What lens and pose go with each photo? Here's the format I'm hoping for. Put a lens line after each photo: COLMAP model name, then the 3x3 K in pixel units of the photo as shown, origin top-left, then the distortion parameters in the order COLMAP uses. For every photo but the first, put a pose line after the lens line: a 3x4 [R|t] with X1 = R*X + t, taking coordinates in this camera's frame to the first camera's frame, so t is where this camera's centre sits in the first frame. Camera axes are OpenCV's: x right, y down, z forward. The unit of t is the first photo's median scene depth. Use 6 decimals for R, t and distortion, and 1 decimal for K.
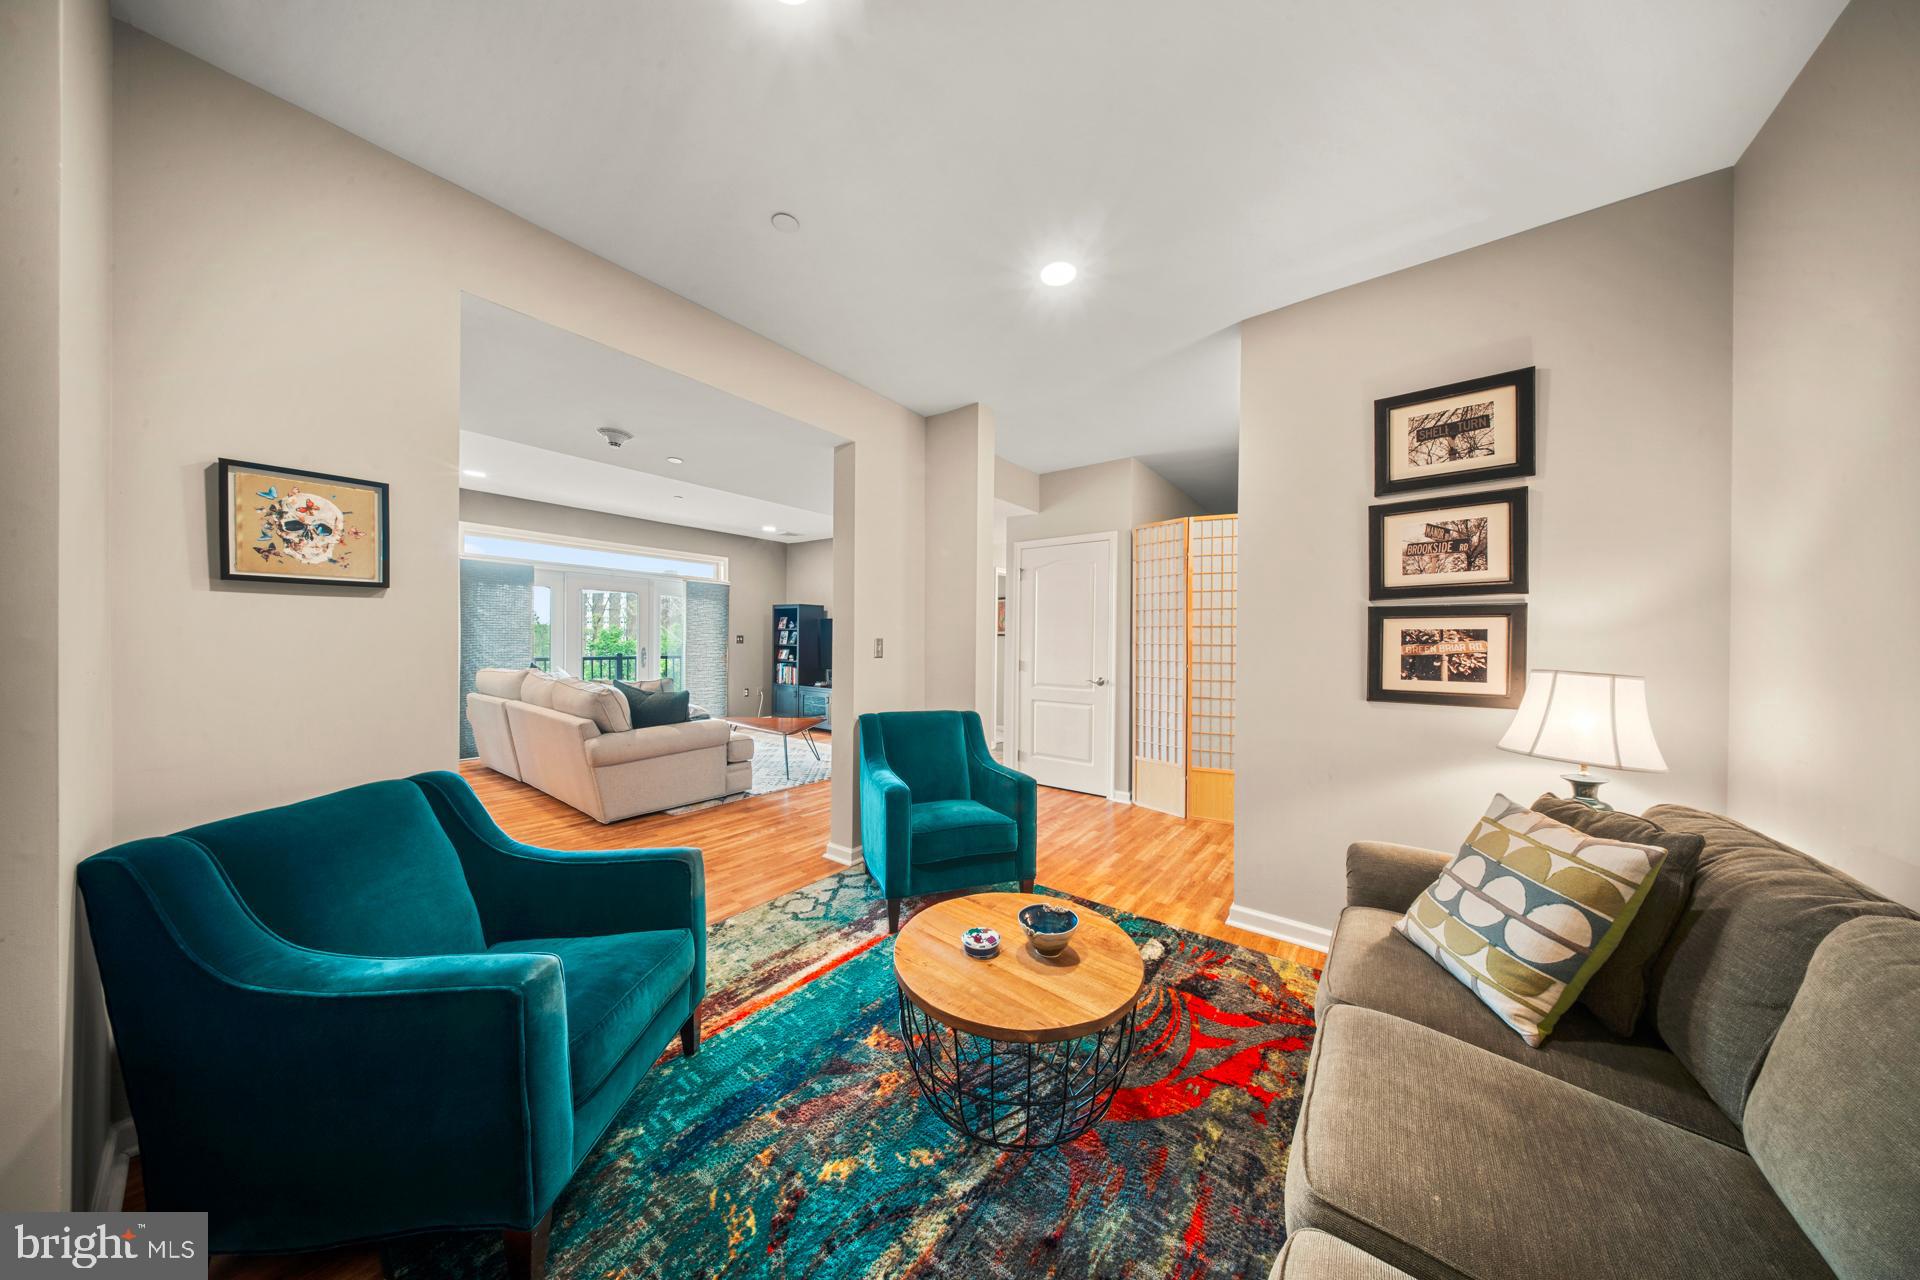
lens RADIAL K [[568.6, 0, 970.1], [0, 568.6, 635.1], [0, 0, 1]] dist [0.007165, -0.003797]
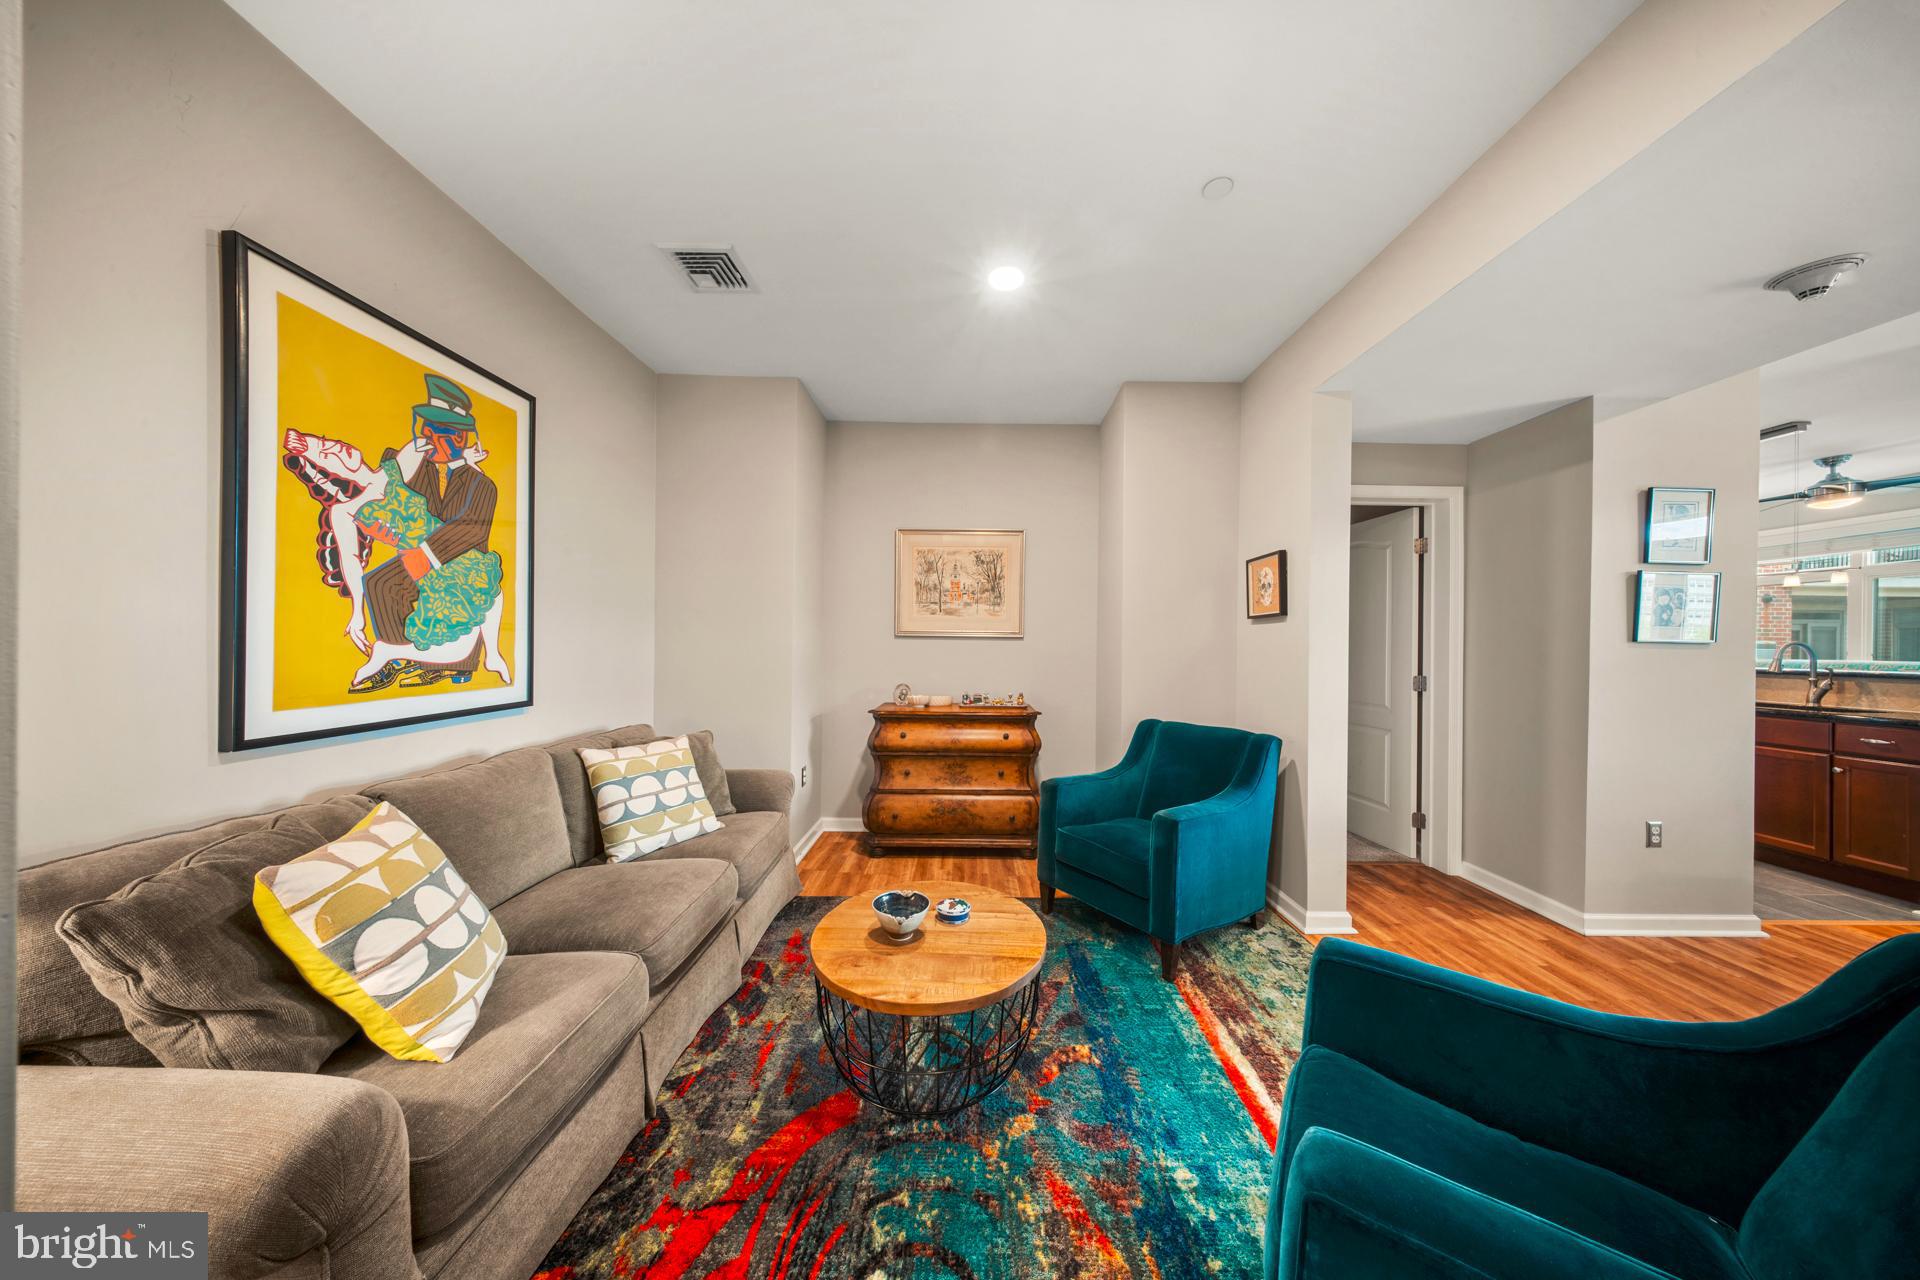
lens RADIAL K [[561.6, 0, 968.3], [0, 561.6, 640.7], [0, 0, 1]] dist [0.008544, -0.003721]
pose [[-0.797449, -0.021748, -0.602995, 0.279983], [-0.010775, 0.999704, -0.021807, 0.013325], [0.603291, -0.010893, -0.797447, 0.792711]]
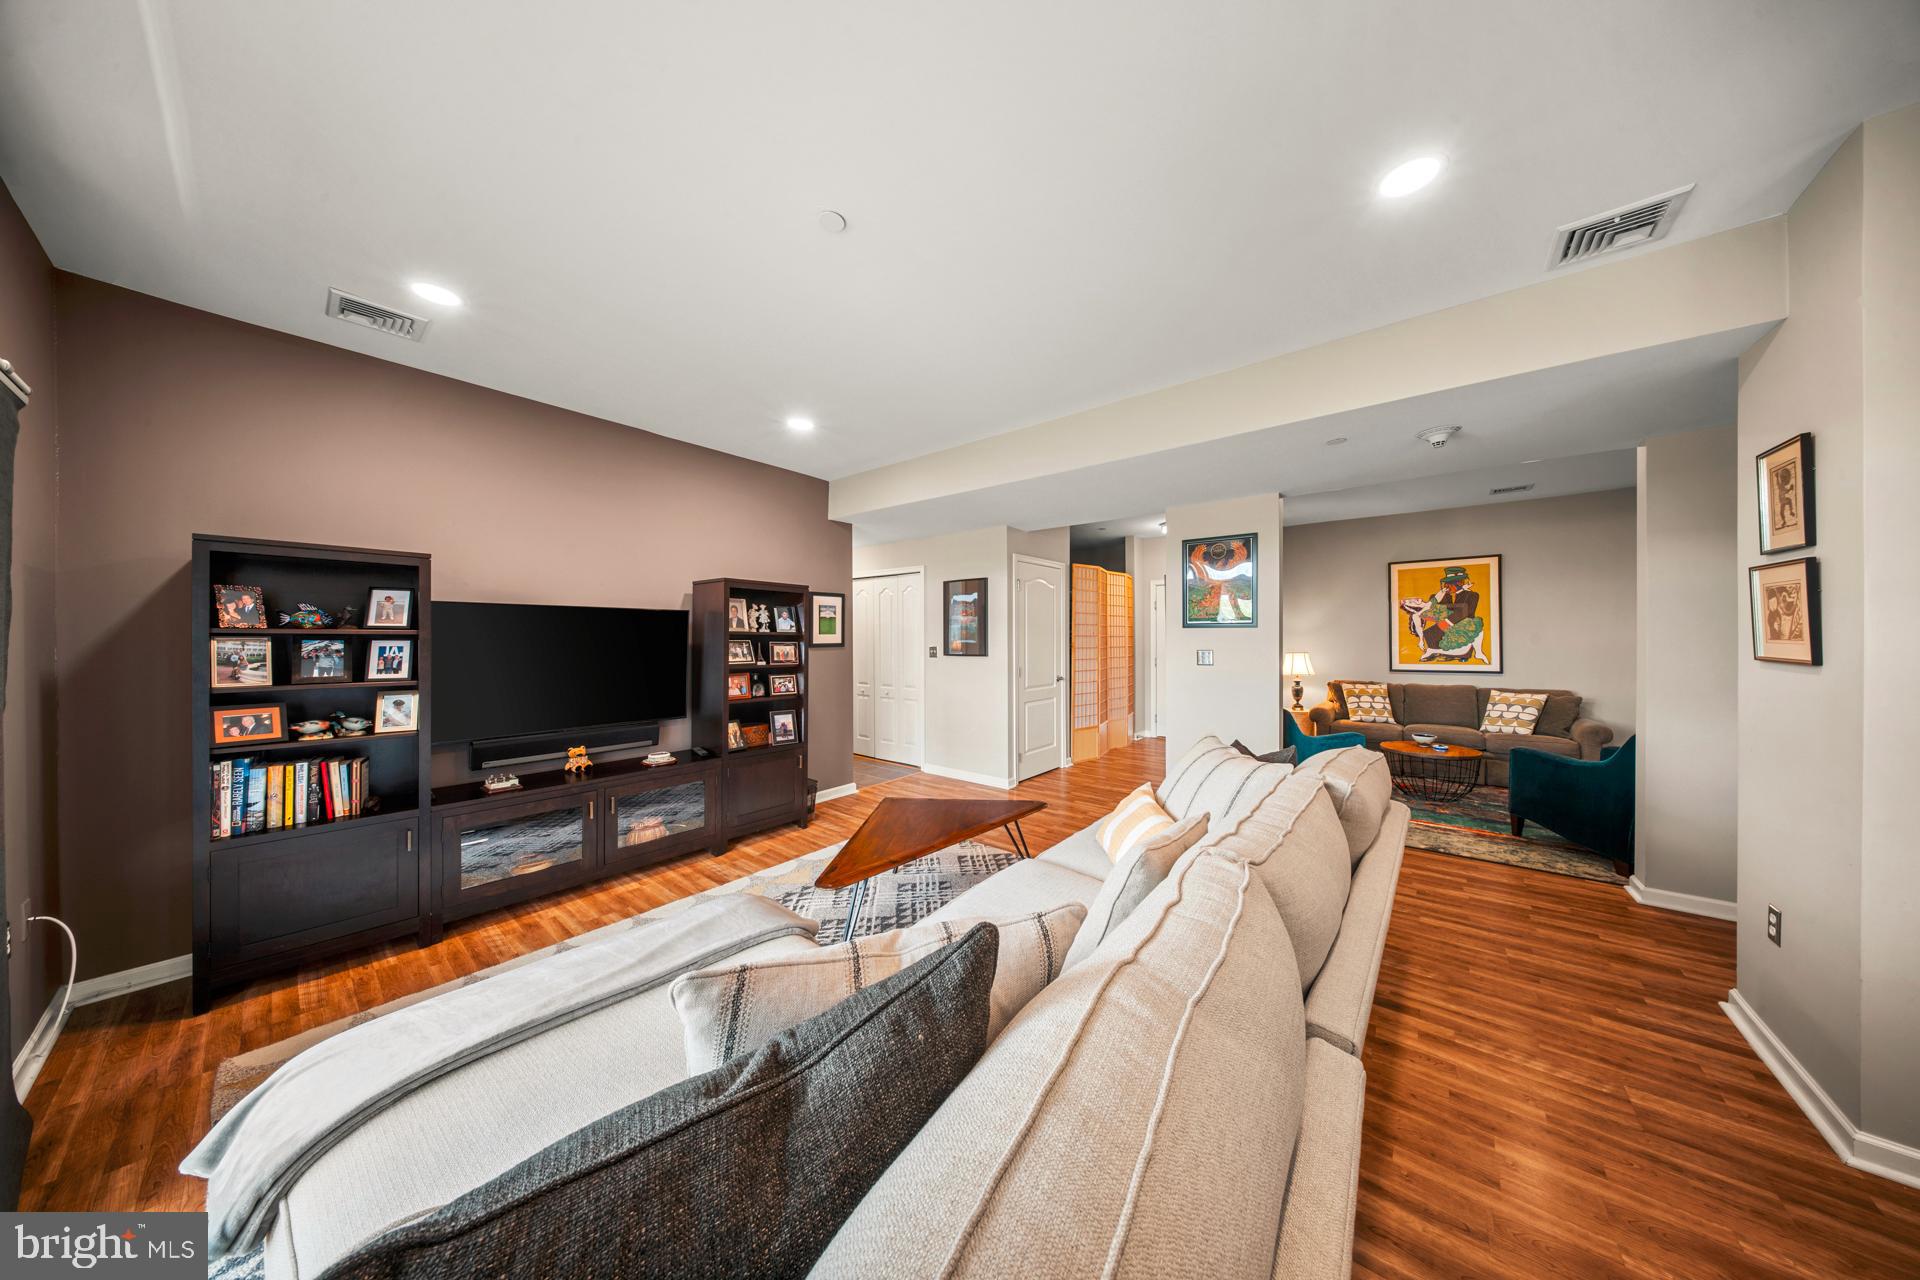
lens RADIAL K [[561.6, 0, 968.3], [0, 561.6, 640.7], [0, 0, 1]] dist [0.008544, -0.003721]
pose [[0.033427, -0.016676, 0.999302, -1.286277], [-0.008090, 0.999824, 0.016955, -0.029147], [-0.999408, -0.008651, 0.033287, 1.433668]]
